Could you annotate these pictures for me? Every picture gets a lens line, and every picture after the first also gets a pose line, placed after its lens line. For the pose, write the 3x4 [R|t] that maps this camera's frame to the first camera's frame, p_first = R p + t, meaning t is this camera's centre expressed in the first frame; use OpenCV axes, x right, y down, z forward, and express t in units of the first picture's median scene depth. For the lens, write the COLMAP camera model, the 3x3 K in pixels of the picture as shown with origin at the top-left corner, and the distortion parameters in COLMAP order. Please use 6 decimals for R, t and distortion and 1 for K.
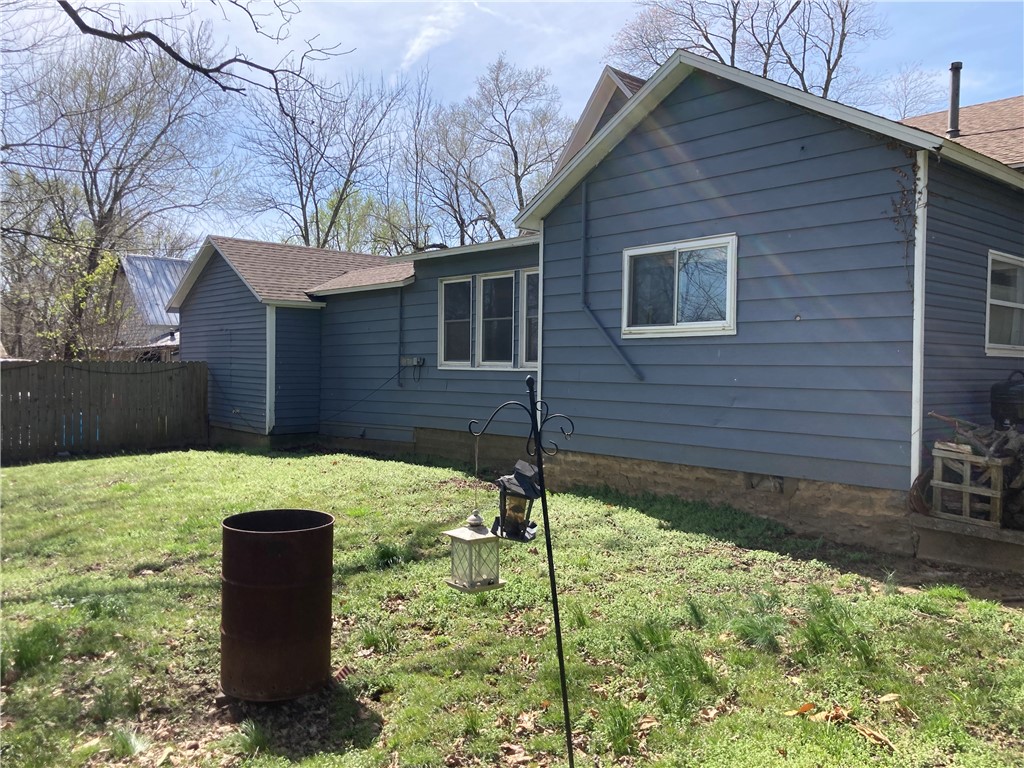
lens RADIAL K [[833.2, 0, 512.0], [0, 833.2, 384.0], [0, 0, 1]] dist [0.035071, -0.048360]
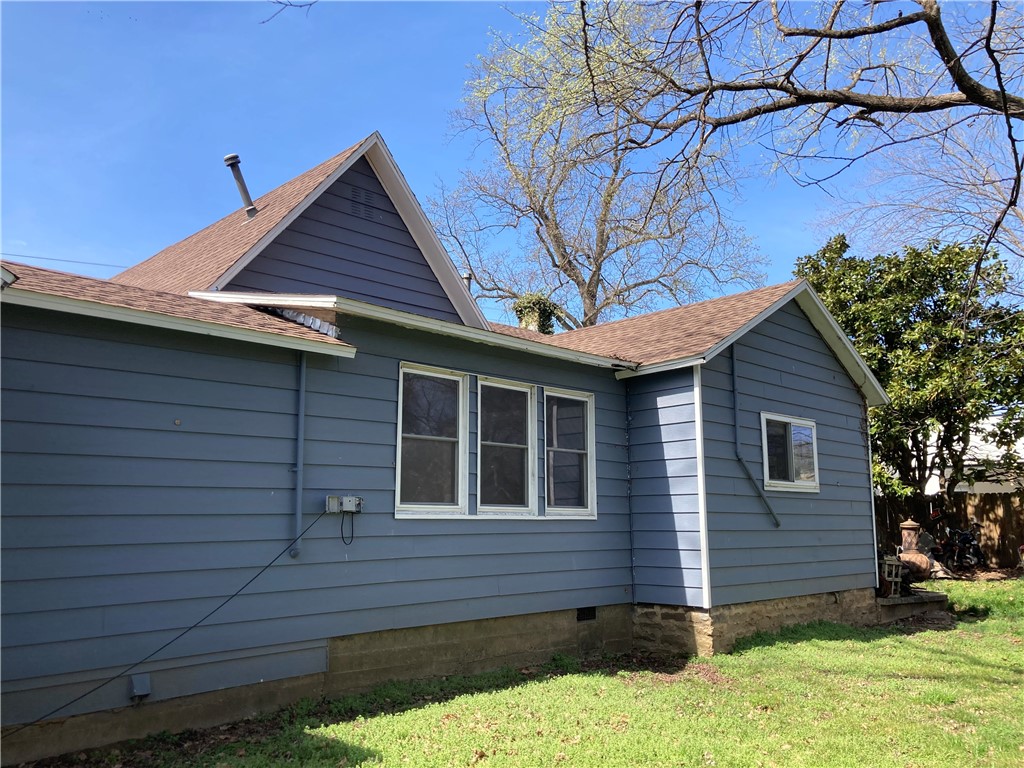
lens RADIAL K [[793.5, 0, 512.0], [0, 793.5, 384.0], [0, 0, 1]] dist [0.046766, -0.013841]
pose [[-0.055796, 0.158227, 0.985825, -1.070586], [0.016381, 0.987375, -0.157548, -0.036313], [-0.998308, 0.007358, -0.057683, 1.608817]]
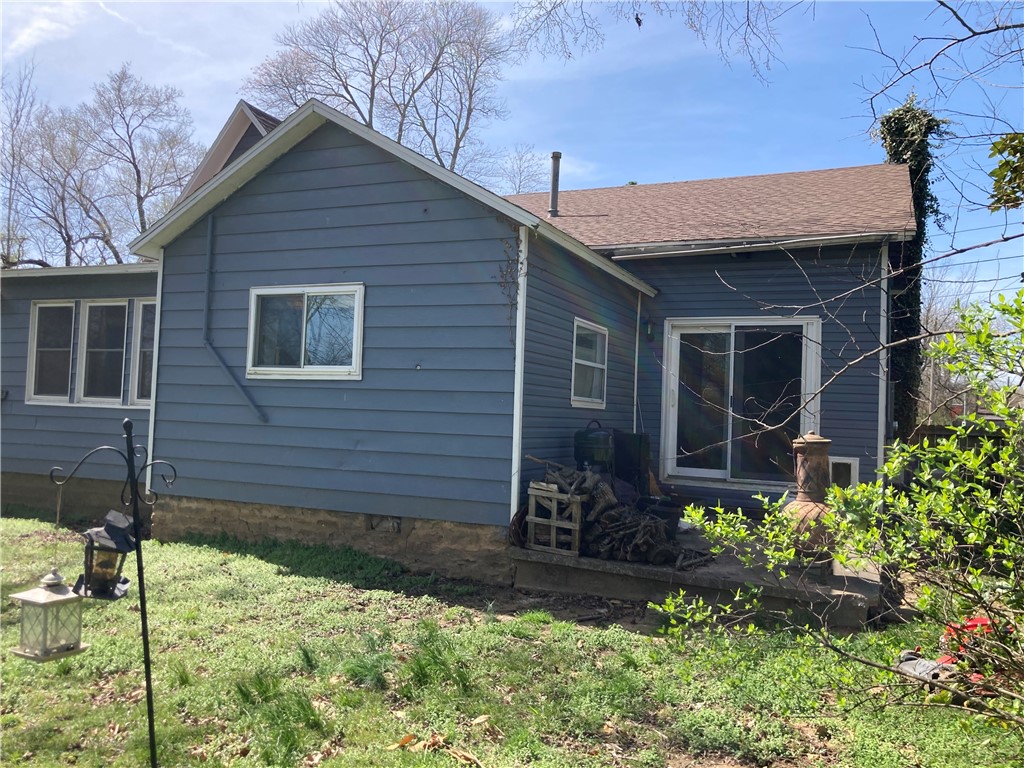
lens RADIAL K [[833.2, 0, 512.0], [0, 833.2, 384.0], [0, 0, 1]] dist [0.035071, -0.048360]
pose [[0.907868, 0.038501, 0.417485, 0.007516], [-0.018162, 0.998451, -0.052581, -0.003329], [-0.418863, 0.040154, 0.907161, -0.013953]]
